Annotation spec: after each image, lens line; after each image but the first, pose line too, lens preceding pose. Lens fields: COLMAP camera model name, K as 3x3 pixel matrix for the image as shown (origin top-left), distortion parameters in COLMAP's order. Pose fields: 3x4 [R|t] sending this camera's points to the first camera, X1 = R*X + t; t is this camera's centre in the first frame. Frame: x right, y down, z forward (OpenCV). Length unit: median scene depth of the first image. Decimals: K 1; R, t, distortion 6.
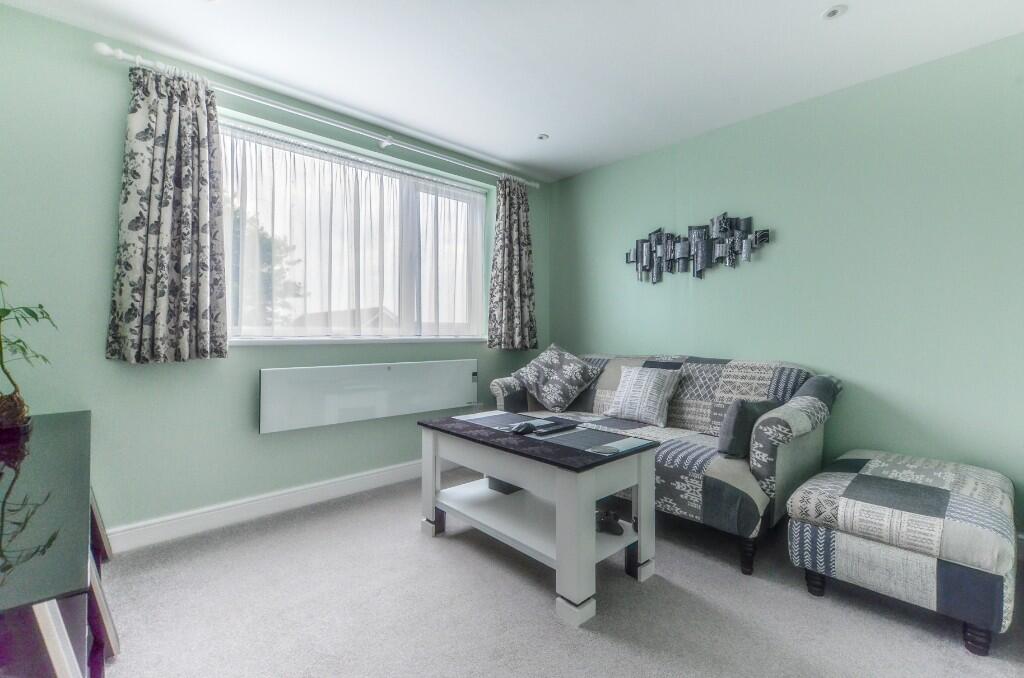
lens RADIAL K [[448.0, 0, 519.3], [0, 448.0, 327.7], [0, 0, 1]] dist [0.001573, -0.000449]
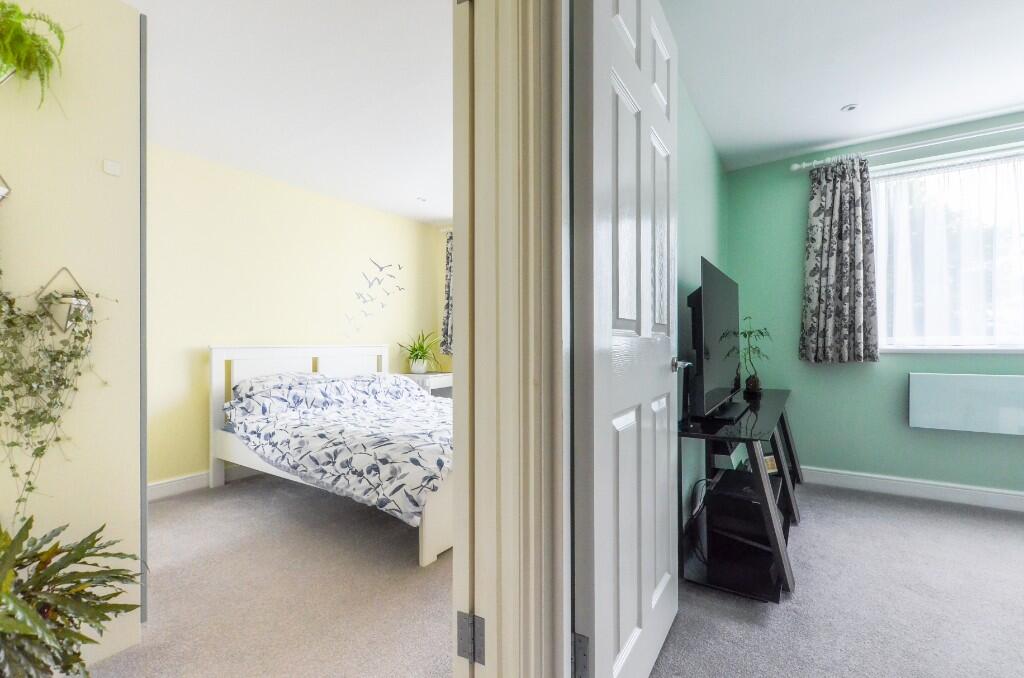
lens RADIAL K [[448.0, 0, 524.9], [0, 448.0, 348.5], [0, 0, 1]] dist [0.001573, -0.000449]
pose [[0.229156, 0.011226, -0.973325, 0.402944], [0.018947, 0.999693, 0.015991, -0.012331], [0.973205, -0.022106, 0.228873, -0.310382]]
